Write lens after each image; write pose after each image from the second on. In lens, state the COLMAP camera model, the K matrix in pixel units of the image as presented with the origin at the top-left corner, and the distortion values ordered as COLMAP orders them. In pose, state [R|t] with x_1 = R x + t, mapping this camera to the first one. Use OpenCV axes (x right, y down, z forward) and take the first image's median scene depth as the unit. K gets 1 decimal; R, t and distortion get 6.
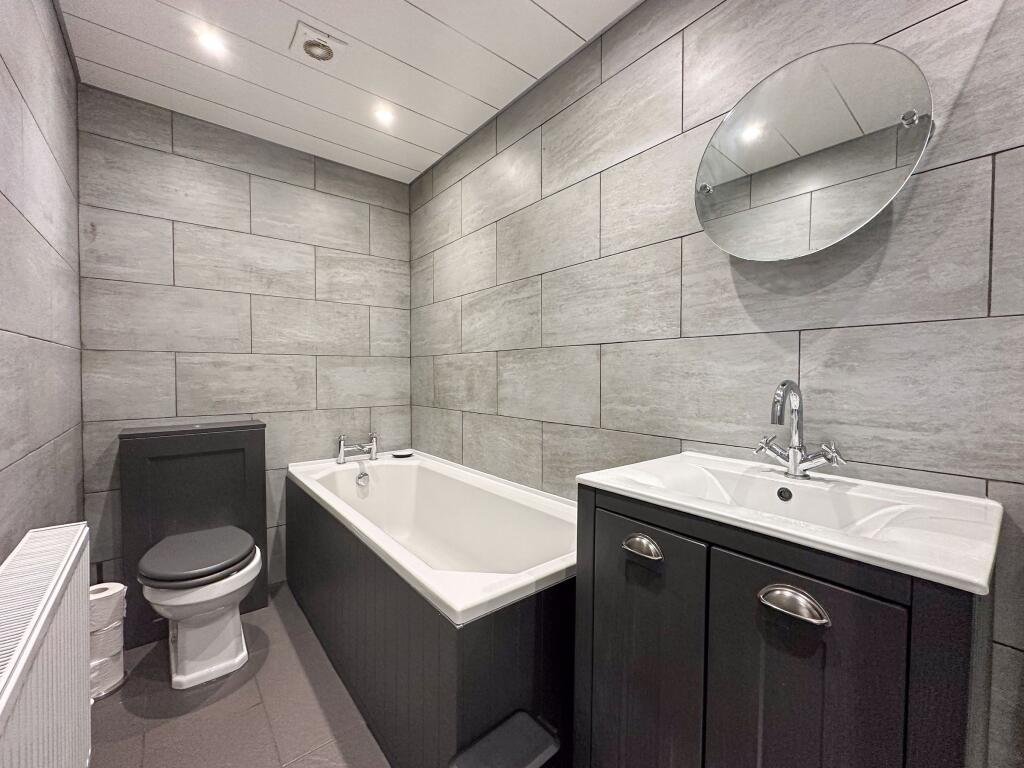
lens RADIAL K [[413.7, 0, 513.7], [0, 413.7, 379.9], [0, 0, 1]] dist [-0.007237, 0.002040]
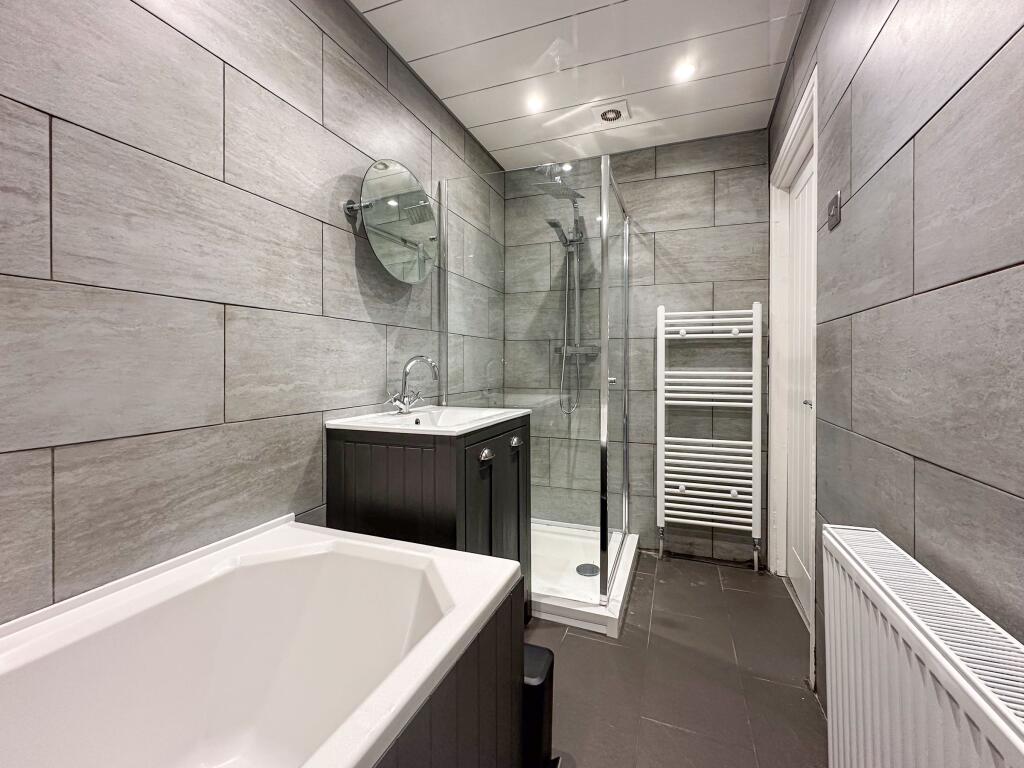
lens RADIAL K [[444.1, 0, 513.4], [0, 444.1, 373.6], [0, 0, 1]] dist [0.000709, -0.000101]
pose [[-0.493174, -0.013873, 0.869820, -0.786333], [0.018537, 0.999478, 0.026451, 0.024004], [-0.869733, 0.029169, -0.492659, 1.068636]]
